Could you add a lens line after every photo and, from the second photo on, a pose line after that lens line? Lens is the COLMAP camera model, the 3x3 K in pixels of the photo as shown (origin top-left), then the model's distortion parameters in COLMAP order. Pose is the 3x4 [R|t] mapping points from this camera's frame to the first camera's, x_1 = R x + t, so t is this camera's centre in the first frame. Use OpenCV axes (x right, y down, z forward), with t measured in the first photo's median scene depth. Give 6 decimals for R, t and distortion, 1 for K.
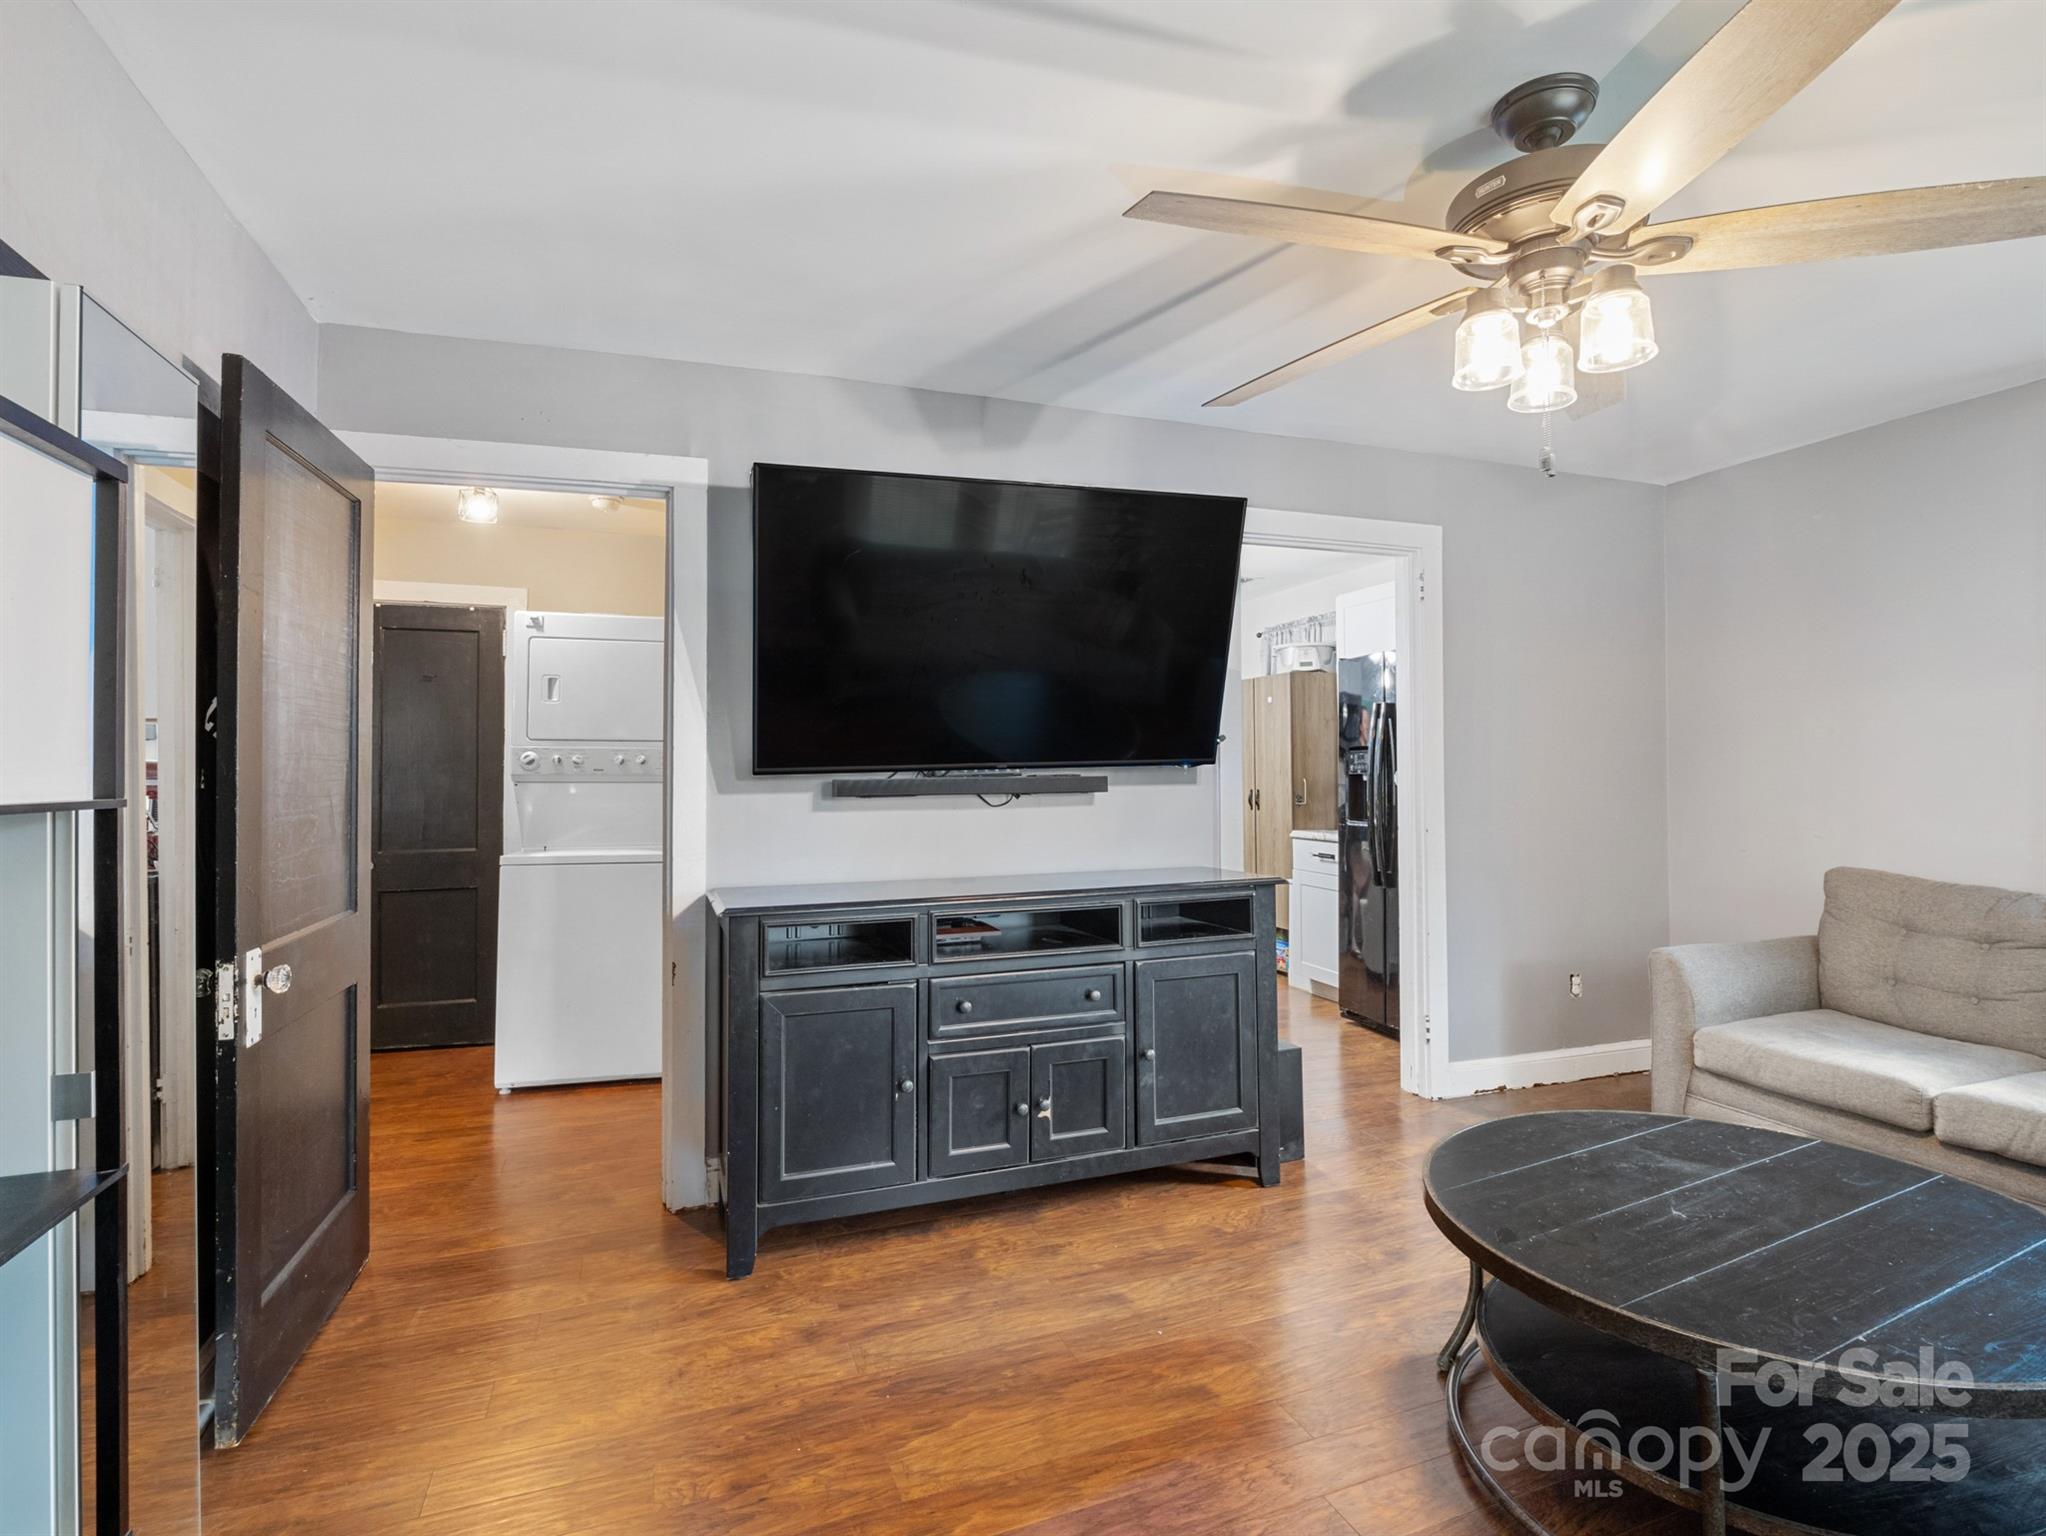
lens RADIAL K [[978.2, 0, 1021.4], [0, 978.2, 762.6], [0, 0, 1]] dist [-0.001948, -0.000460]
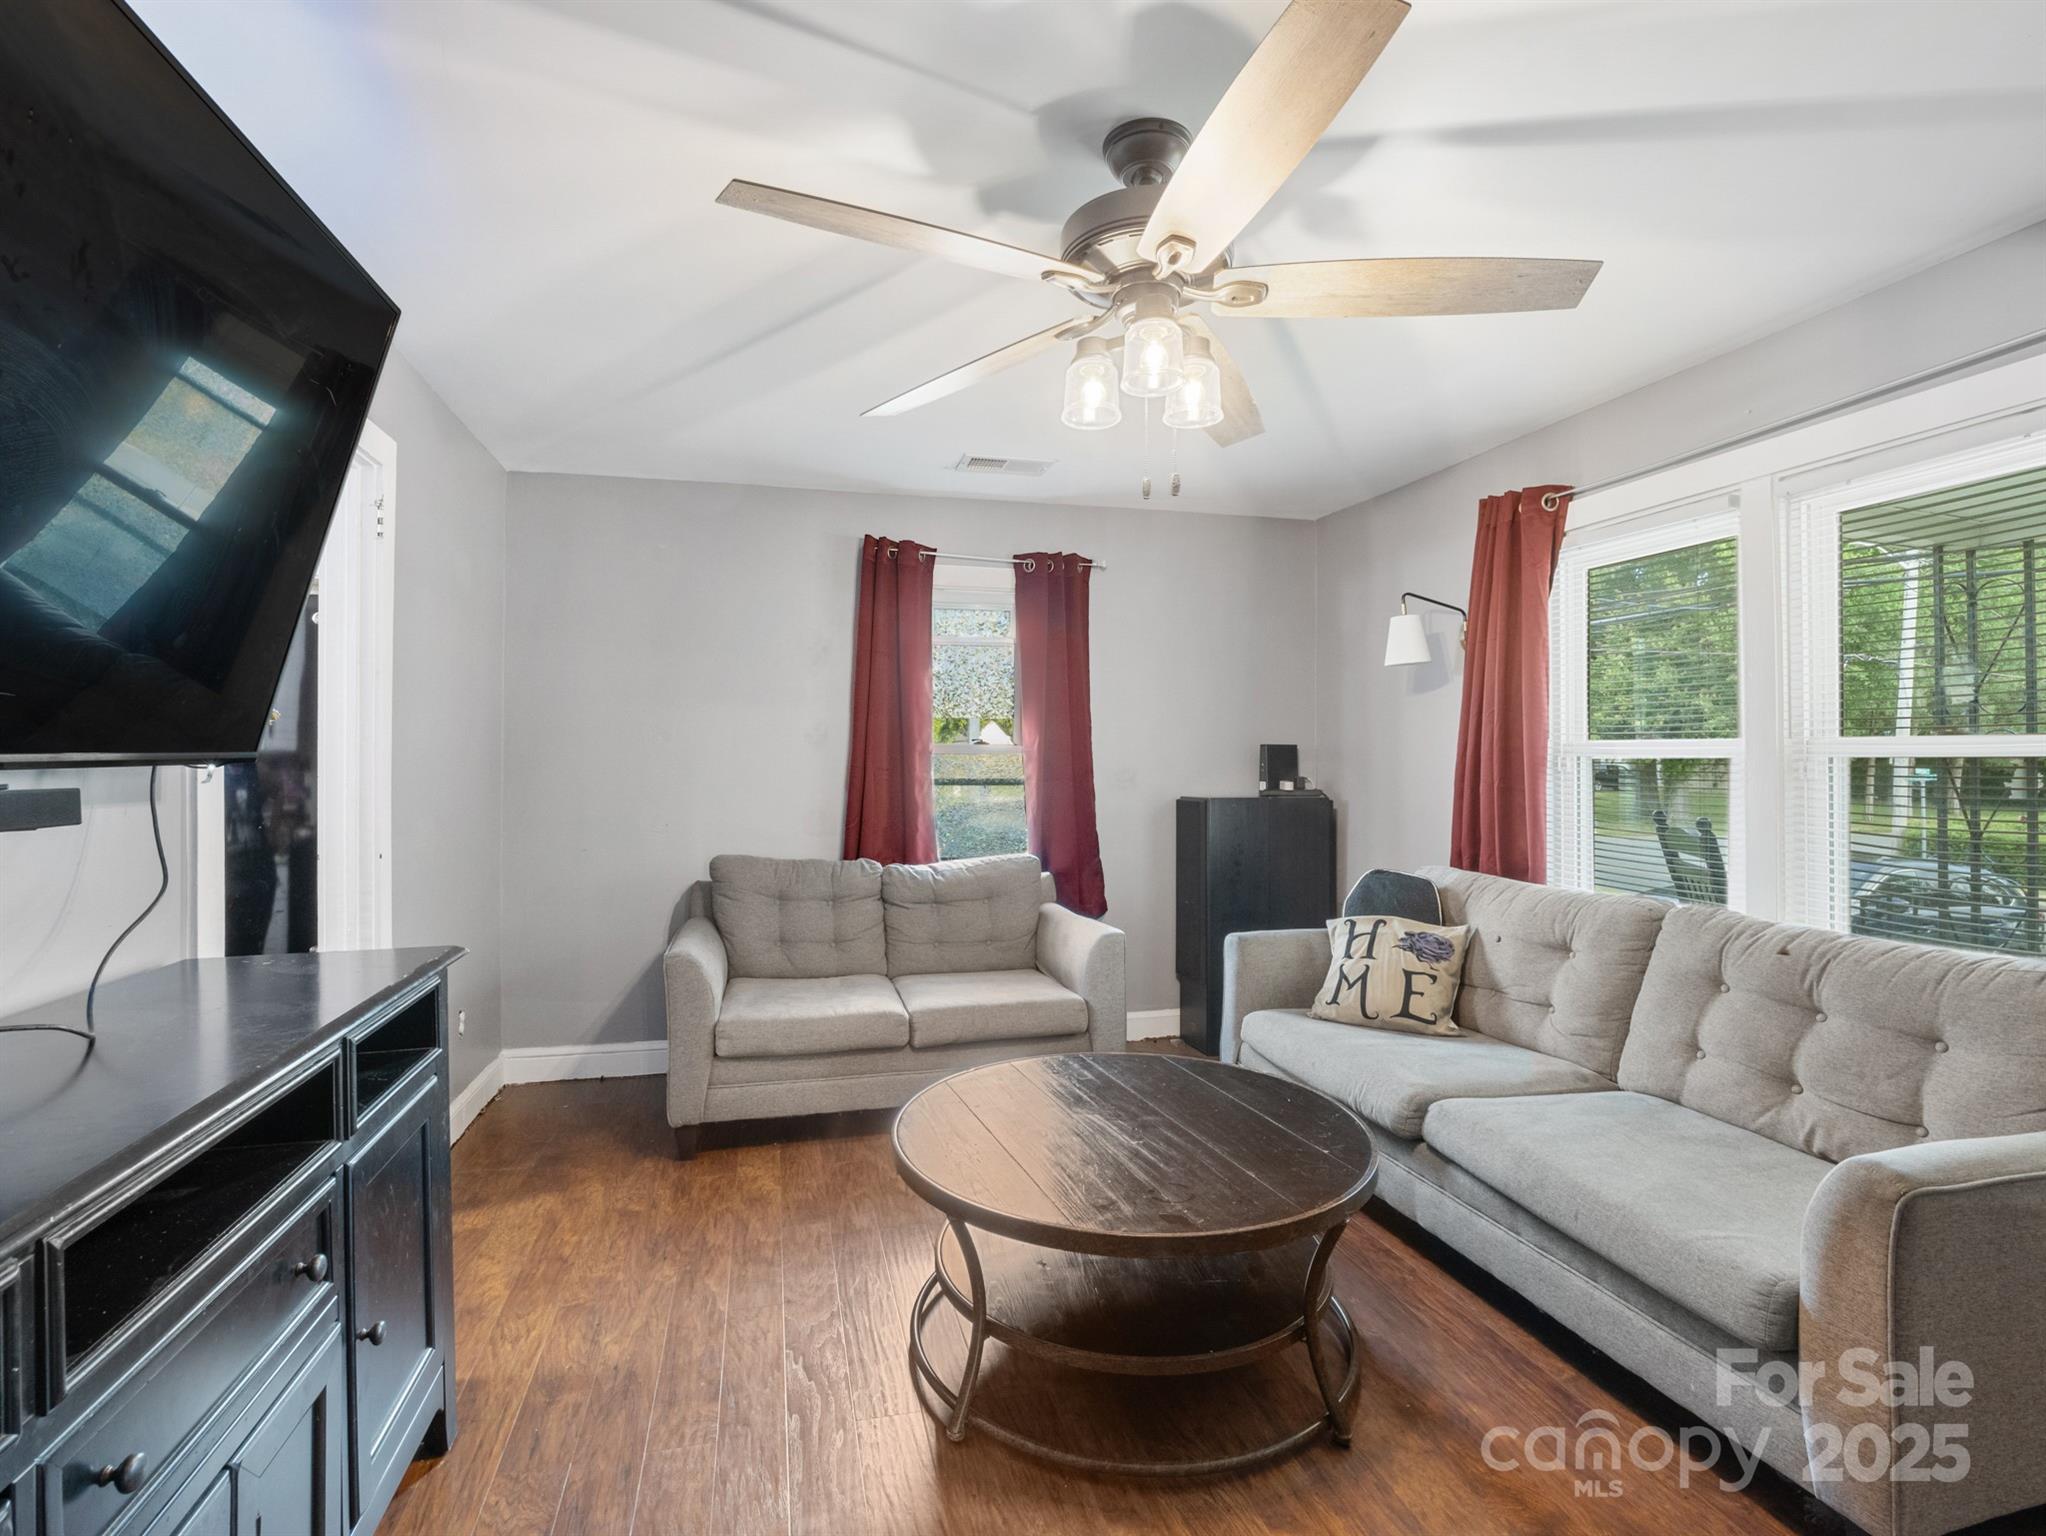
lens RADIAL K [[978.2, 0, 1016.8], [0, 978.2, 769.1], [0, 0, 1]] dist [-0.001948, -0.000460]
pose [[0.144275, 0.000581, 0.989538, -0.321982], [-0.001206, 0.999999, -0.000411, 0.005895], [-0.989537, -0.001134, 0.144275, 0.596999]]
